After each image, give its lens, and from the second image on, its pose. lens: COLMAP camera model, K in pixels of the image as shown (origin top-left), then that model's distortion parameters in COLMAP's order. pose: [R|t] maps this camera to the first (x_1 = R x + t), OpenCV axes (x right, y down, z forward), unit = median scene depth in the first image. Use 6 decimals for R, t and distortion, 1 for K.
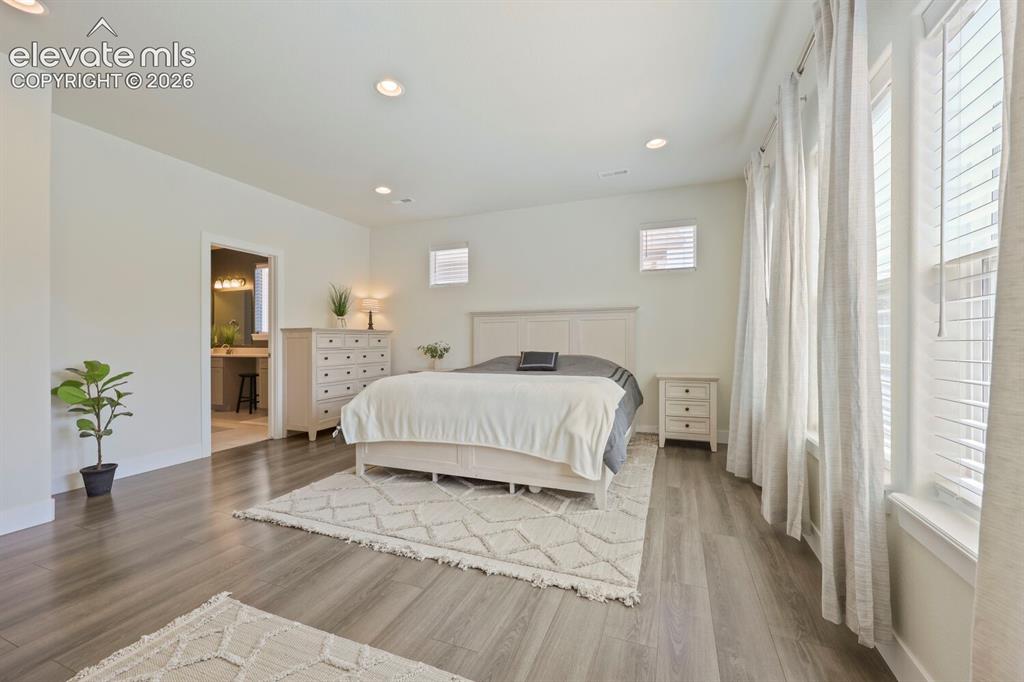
lens RADIAL K [[413.0, 0, 506.1], [0, 413.0, 341.2], [0, 0, 1]] dist [-0.001932, -0.000570]
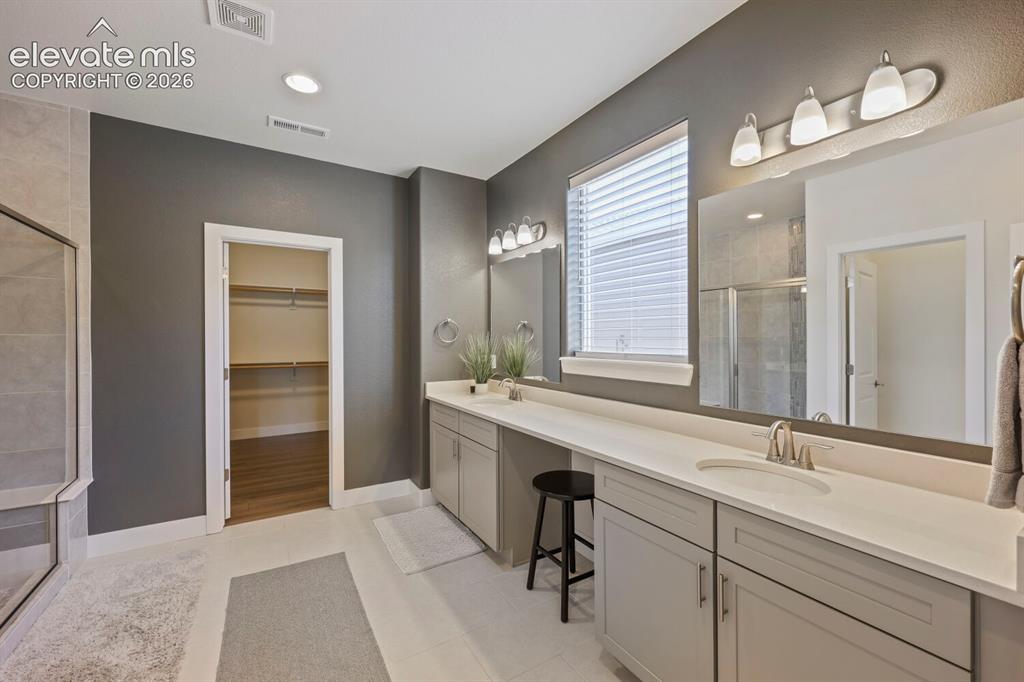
lens RADIAL K [[413.0, 0, 511.3], [0, 413.0, 335.2], [0, 0, 1]] dist [-0.001932, -0.000570]
pose [[0.807515, 0.001709, -0.589844, -0.418891], [0.003539, 0.999964, 0.007741, -0.041556], [0.589836, -0.008338, 0.807480, 0.649567]]
